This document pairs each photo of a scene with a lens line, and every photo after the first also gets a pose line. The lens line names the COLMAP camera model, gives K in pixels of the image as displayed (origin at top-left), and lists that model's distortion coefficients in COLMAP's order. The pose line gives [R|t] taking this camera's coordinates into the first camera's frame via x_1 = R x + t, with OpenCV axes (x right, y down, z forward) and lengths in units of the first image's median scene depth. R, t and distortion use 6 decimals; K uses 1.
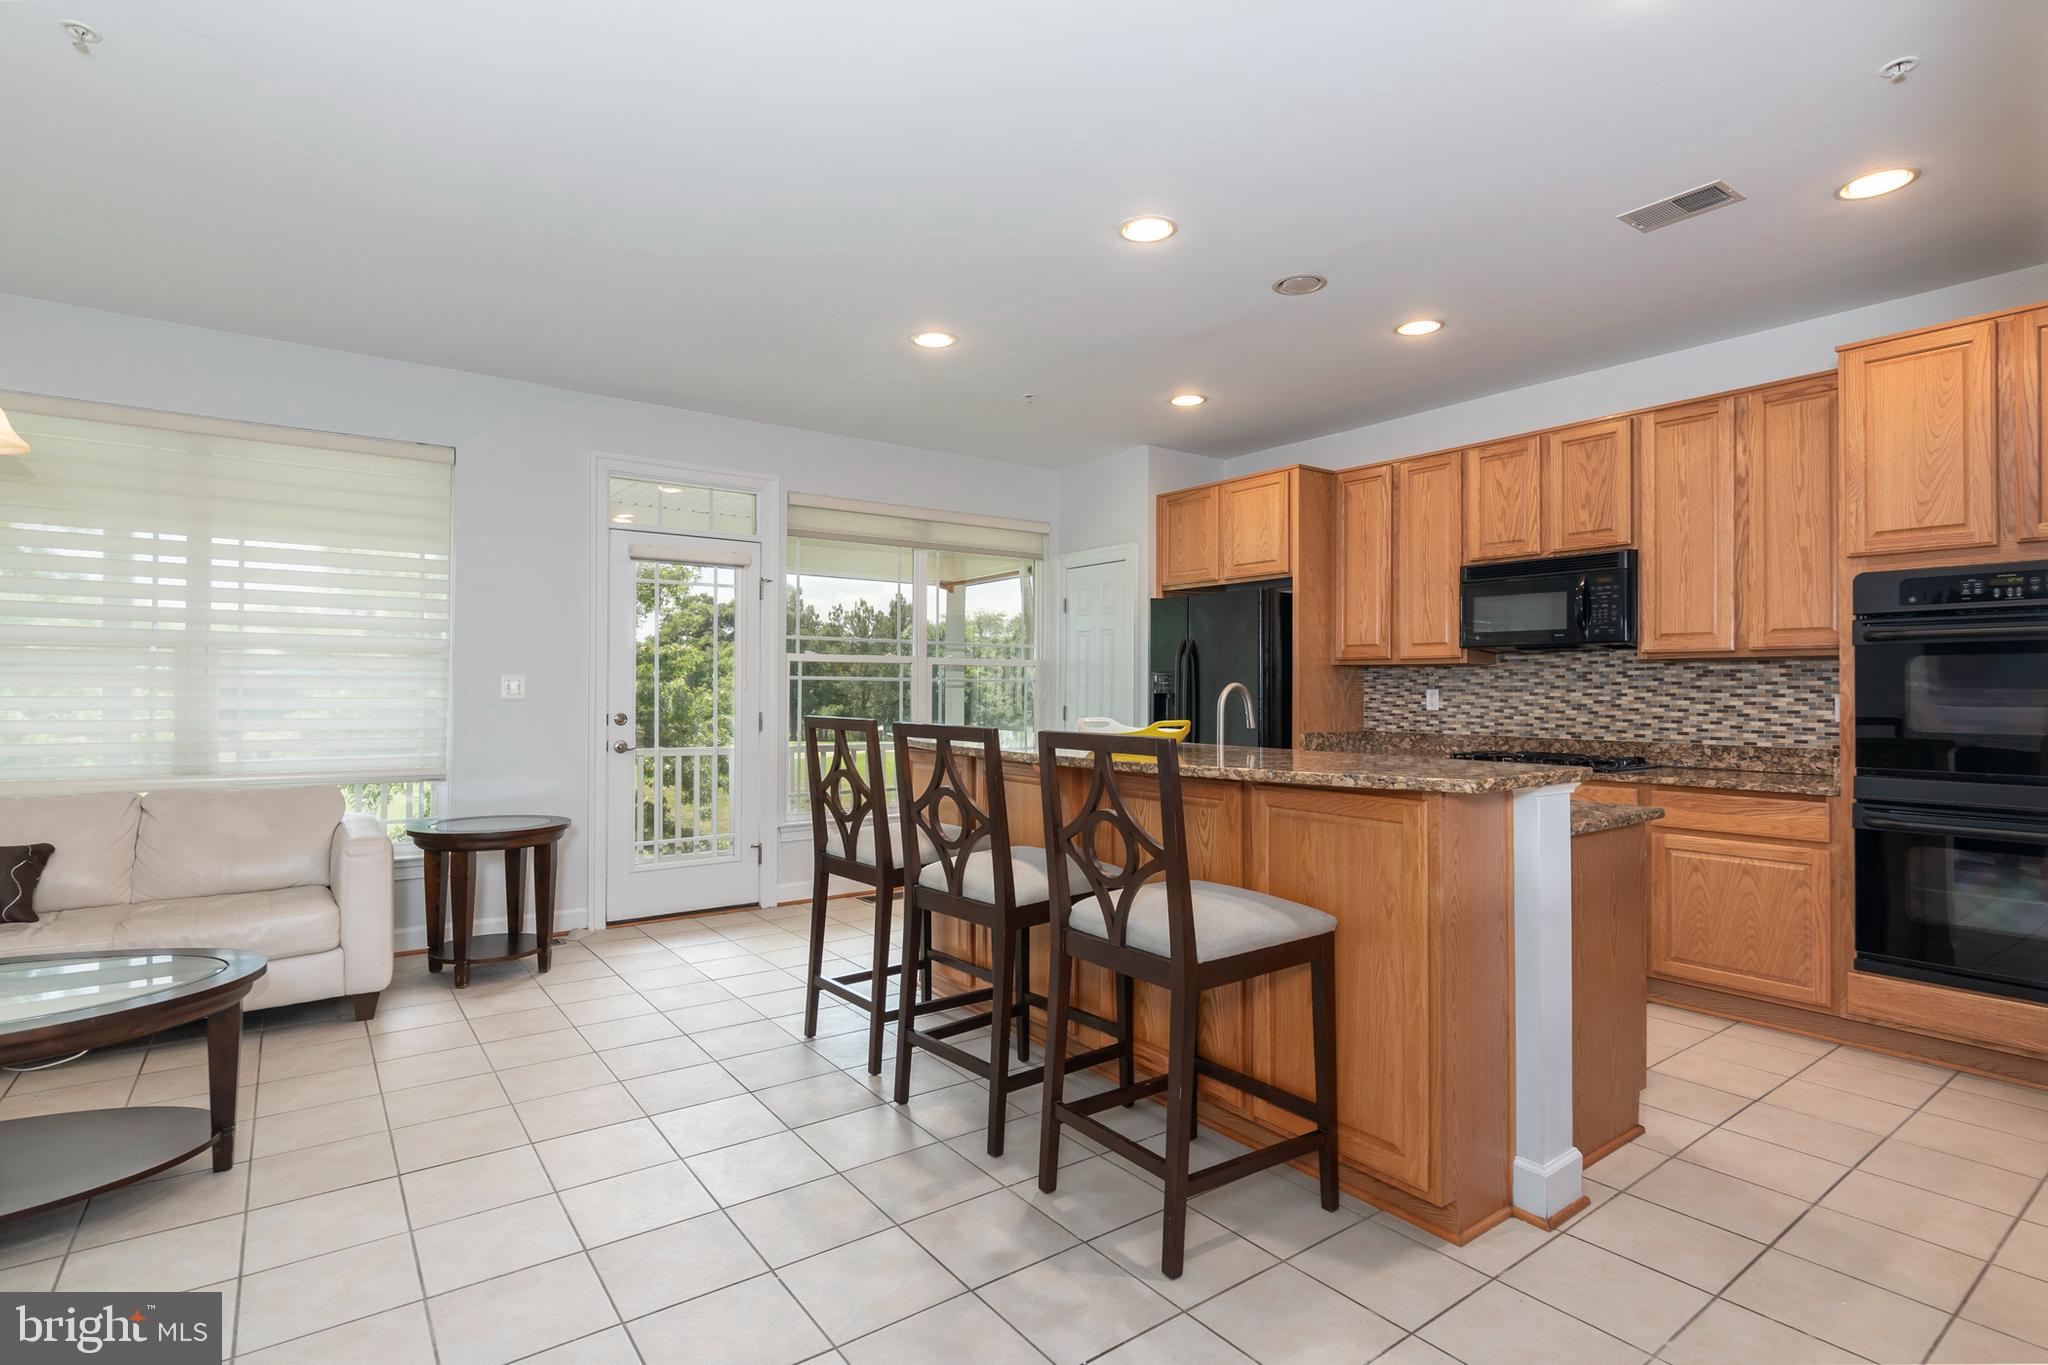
lens RADIAL K [[1003.5, 0, 1052.1], [0, 1003.5, 688.0], [0, 0, 1]] dist [-0.000693, -0.000191]
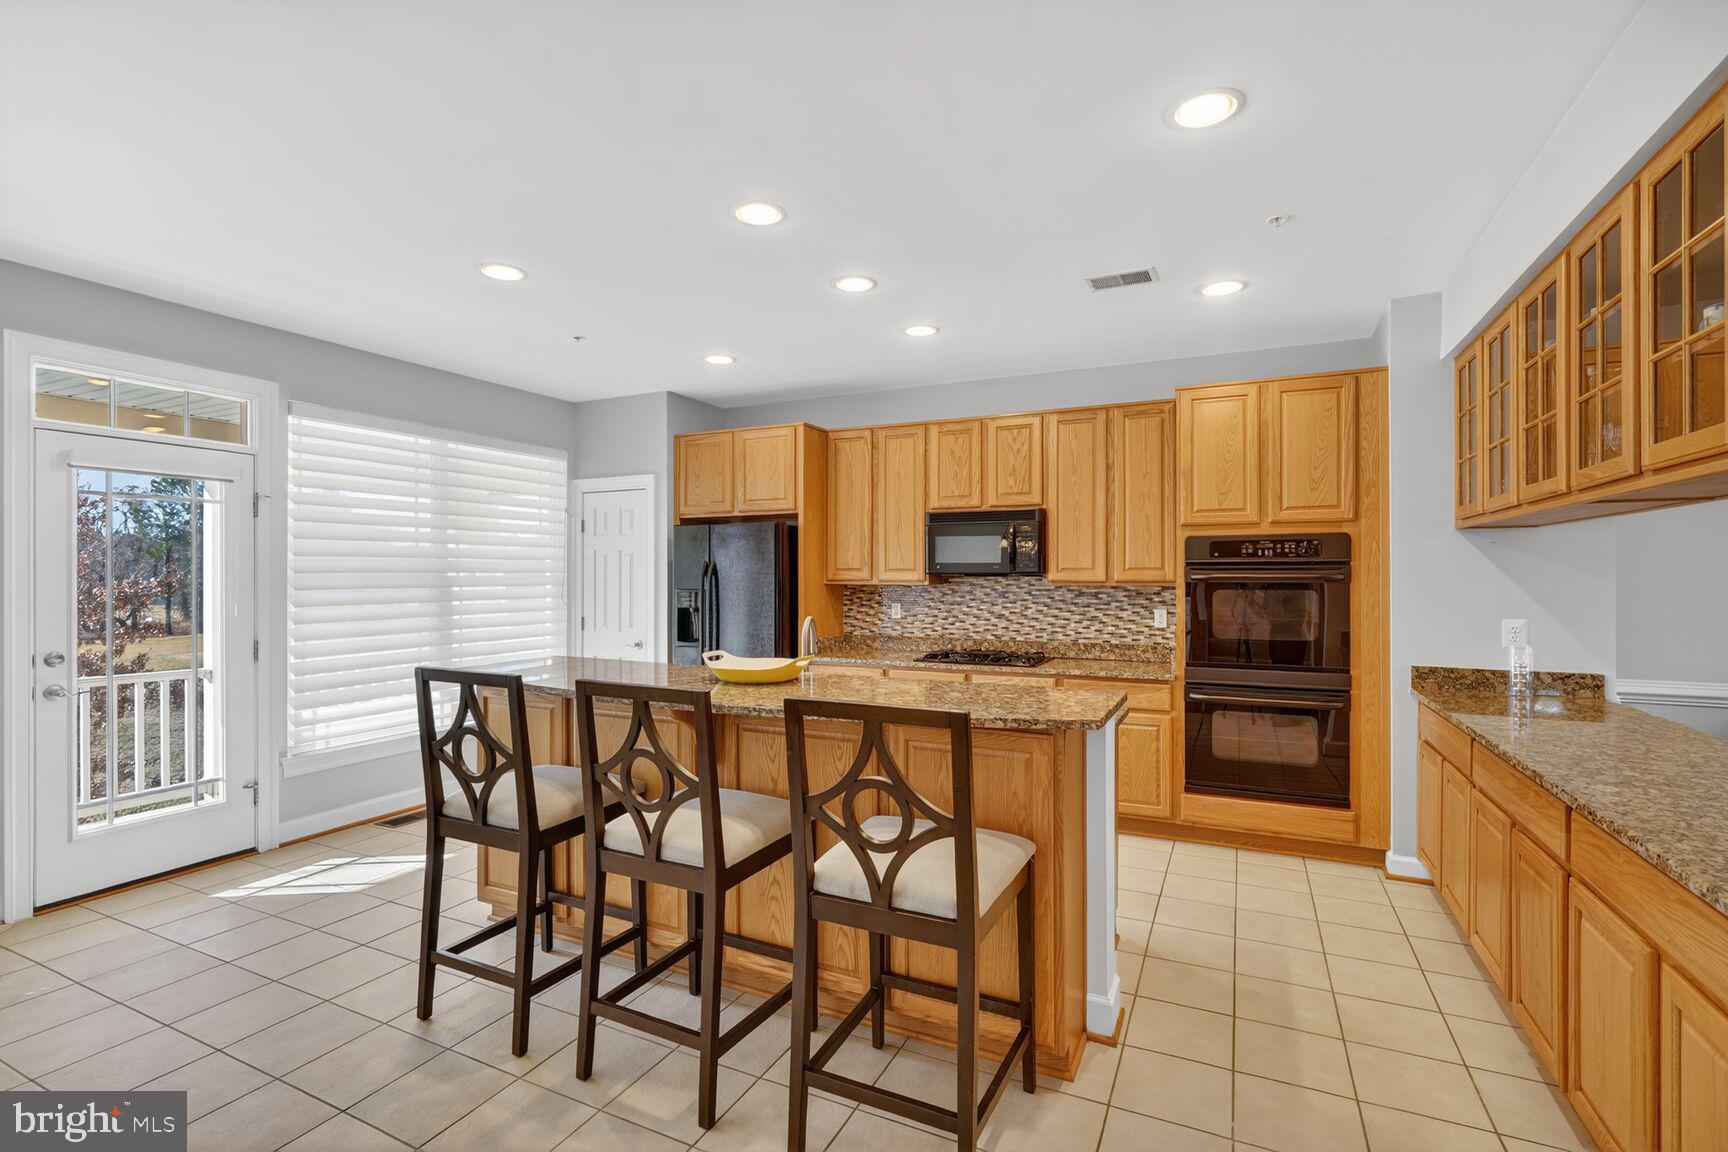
lens RADIAL K [[776.6, 0, 888.9], [0, 776.6, 581.0], [0, 0, 1]] dist [-0.001563, 0.001508]
pose [[0.885783, -0.002512, 0.464092, -0.137552], [-0.001084, 0.999971, 0.007483, -0.045918], [-0.464098, -0.007131, 0.885755, 0.131608]]
